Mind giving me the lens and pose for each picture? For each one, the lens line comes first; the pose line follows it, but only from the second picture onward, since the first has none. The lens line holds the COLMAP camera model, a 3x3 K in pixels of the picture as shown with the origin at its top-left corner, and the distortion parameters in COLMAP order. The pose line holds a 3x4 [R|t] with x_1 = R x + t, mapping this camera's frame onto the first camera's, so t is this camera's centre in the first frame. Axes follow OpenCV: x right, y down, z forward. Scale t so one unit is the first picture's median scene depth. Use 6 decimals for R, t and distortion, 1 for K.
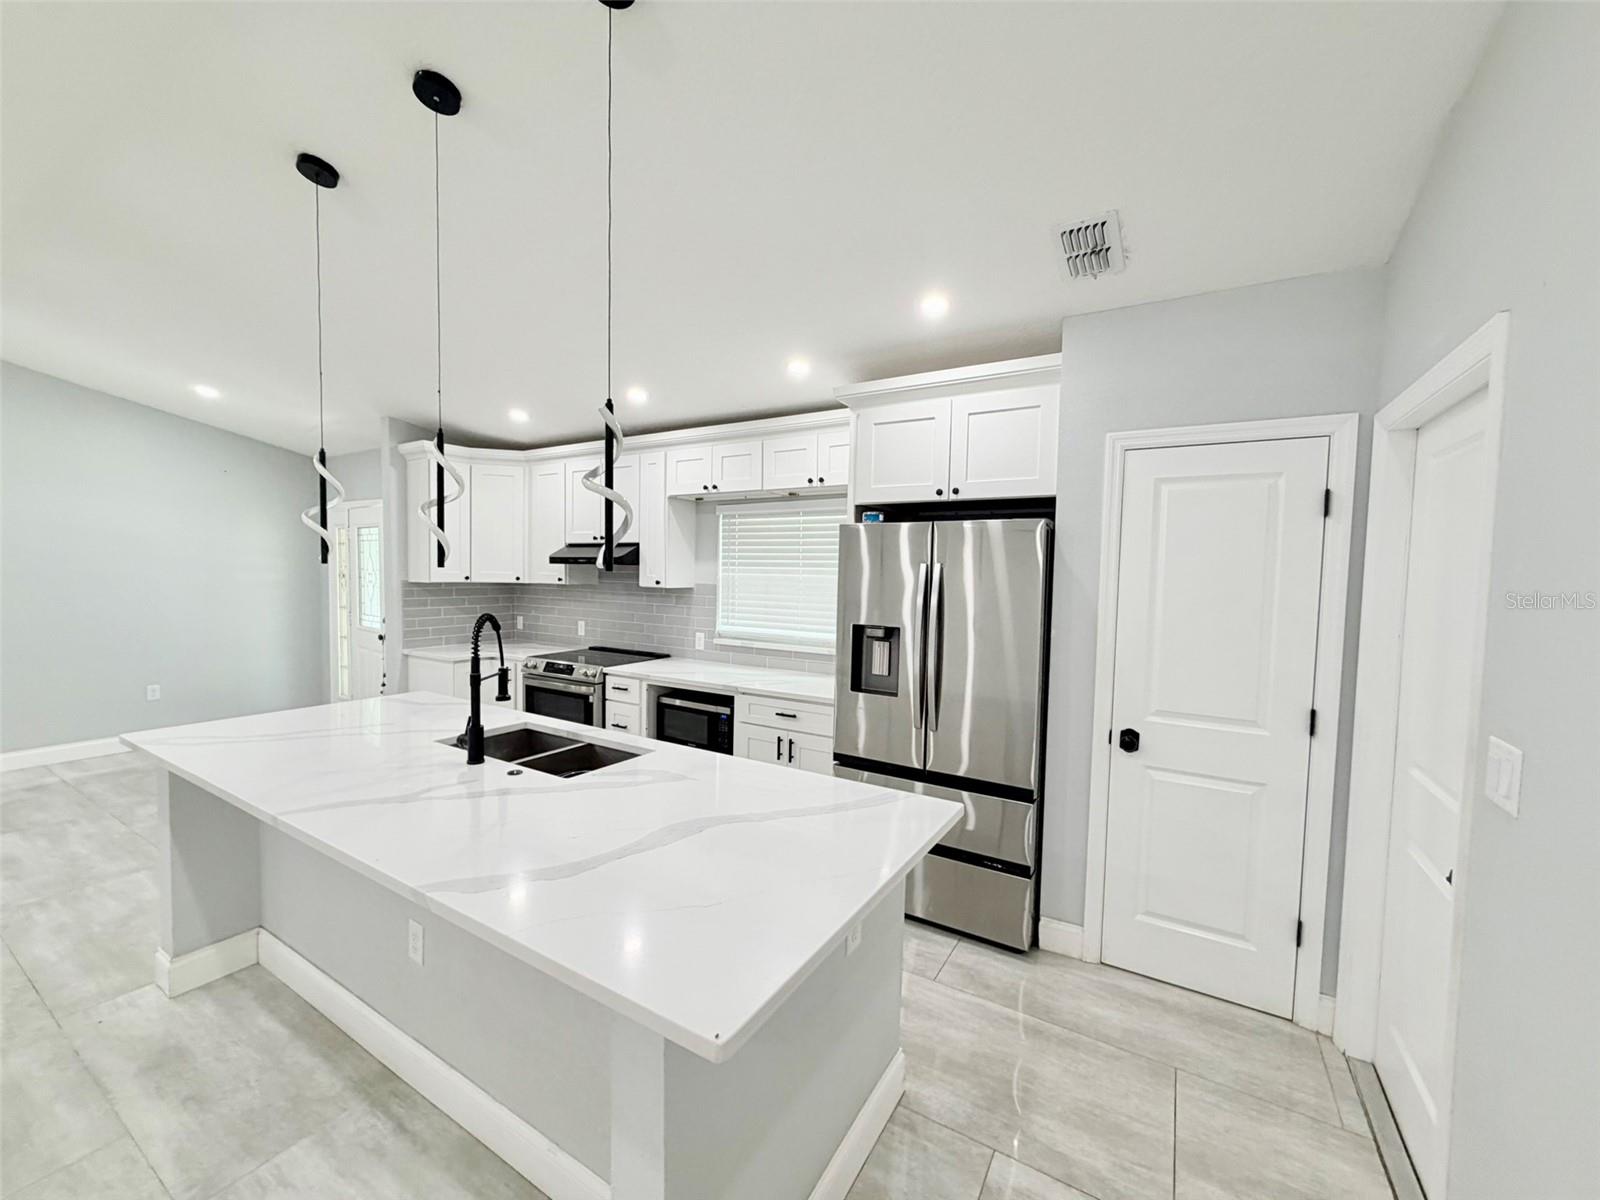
lens RADIAL K [[637.2, 0, 797.2], [0, 637.2, 597.7], [0, 0, 1]] dist [-0.000270, 0.000713]
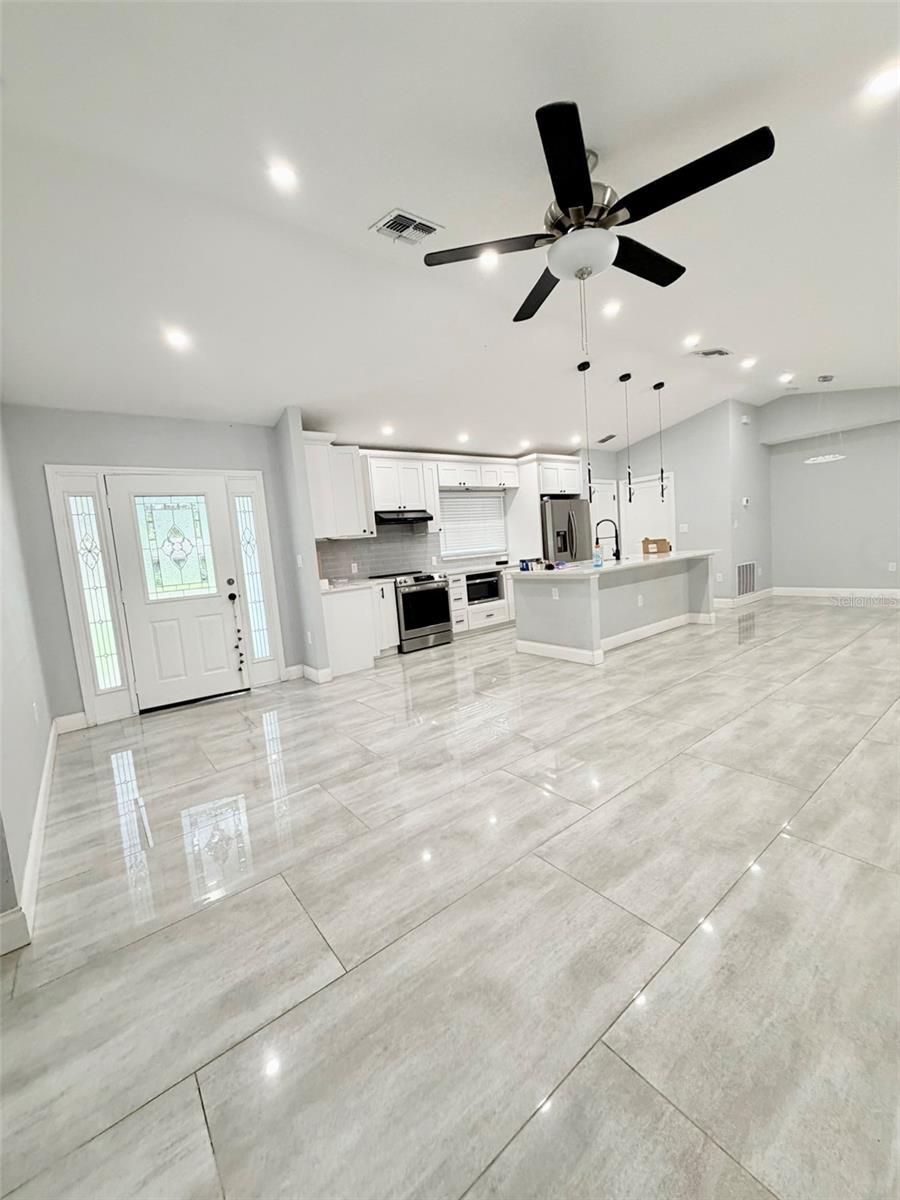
lens RADIAL K [[477.9, 0, 451.5], [0, 477.9, 591.7], [0, 0, 1]] dist [-0.000270, 0.000713]
pose [[0.351142, -0.135631, 0.926447, -1.609405], [0.128724, 0.987051, 0.095714, 0.029009], [-0.927432, 0.085646, 0.364053, 0.442824]]
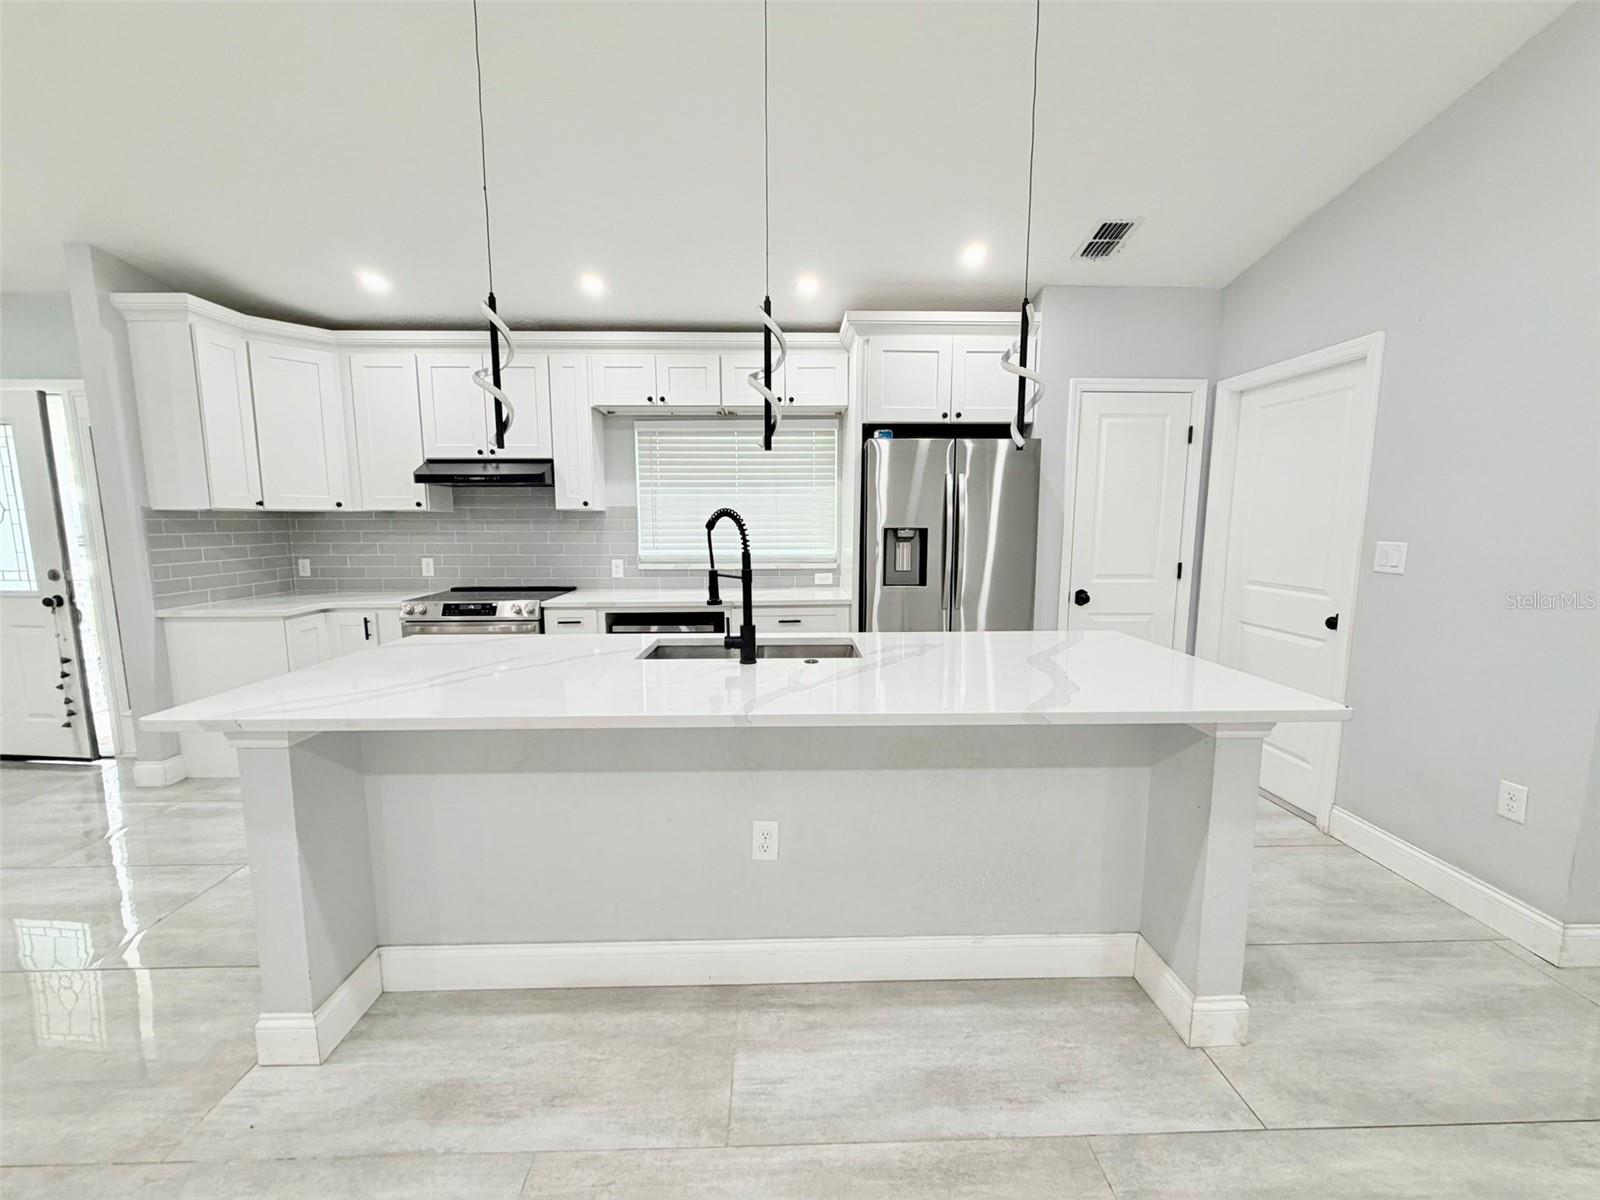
lens RADIAL K [[637.2, 0, 795.0], [0, 637.2, 597.5], [0, 0, 1]] dist [-0.000270, 0.000713]
pose [[0.839957, -0.084496, 0.536034, -0.463532], [0.040888, 0.994850, 0.092749, 0.036505], [-0.541110, -0.055987, 0.839086, 0.079959]]
